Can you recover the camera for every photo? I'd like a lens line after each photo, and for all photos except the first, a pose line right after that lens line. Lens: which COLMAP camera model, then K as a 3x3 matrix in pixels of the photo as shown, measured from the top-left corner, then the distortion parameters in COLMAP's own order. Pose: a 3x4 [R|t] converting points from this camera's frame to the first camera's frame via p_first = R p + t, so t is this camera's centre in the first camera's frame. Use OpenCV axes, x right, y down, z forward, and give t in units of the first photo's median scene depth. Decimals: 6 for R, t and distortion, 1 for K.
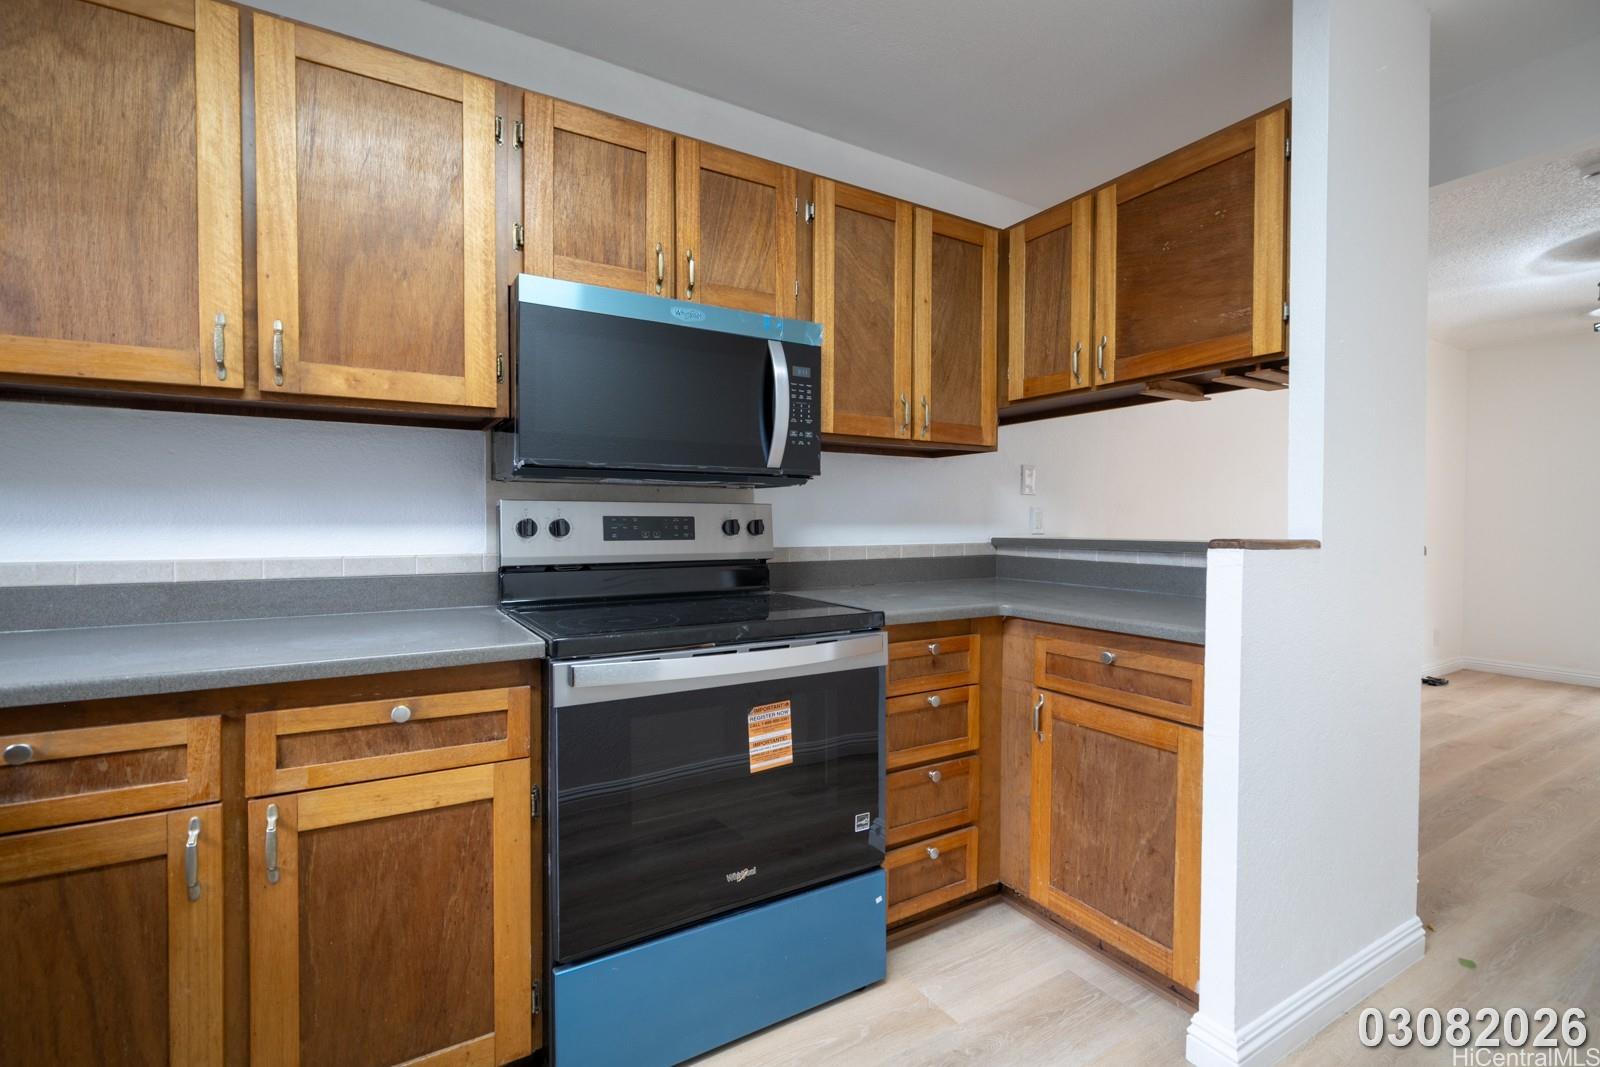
lens RADIAL K [[699.0, 0, 797.6], [0, 699.0, 534.9], [0, 0, 1]] dist [-0.000043, -0.000399]
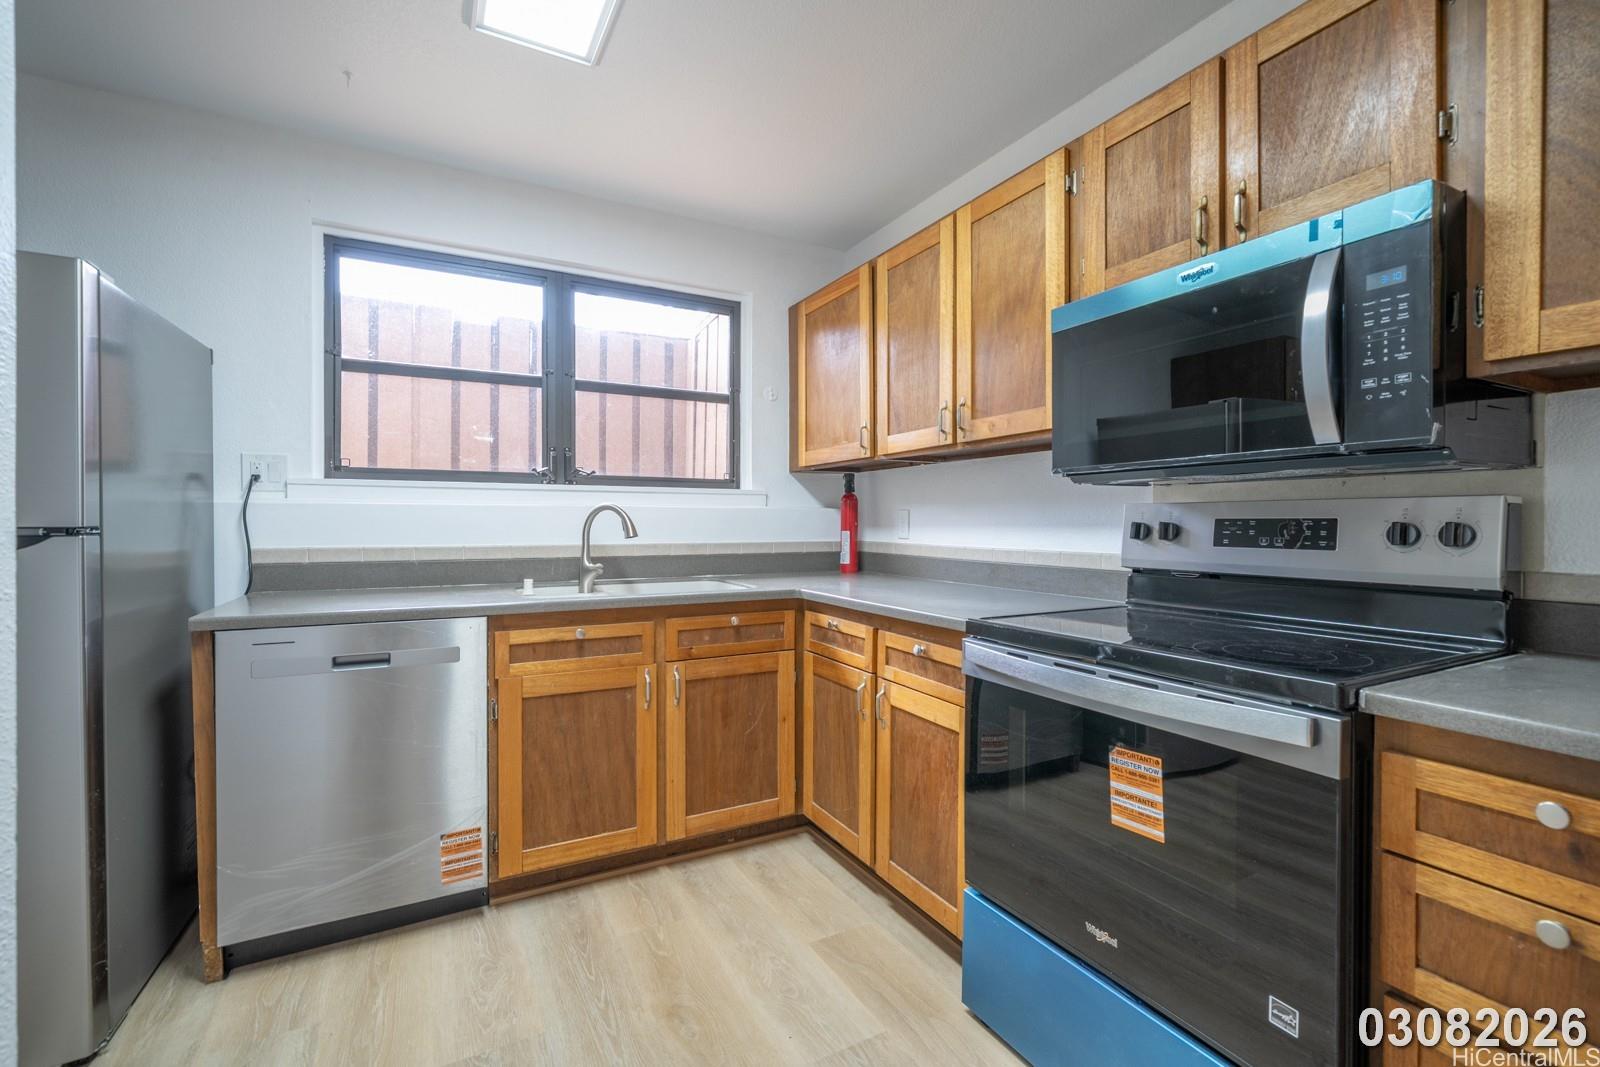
lens RADIAL K [[699.0, 0, 799.7], [0, 699.0, 526.0], [0, 0, 1]] dist [-0.000043, -0.000399]
pose [[-0.040079, 0.002873, -0.999192, 0.779100], [-0.019732, 0.999799, 0.003666, -0.013066], [0.999002, 0.019863, -0.040014, 0.642082]]
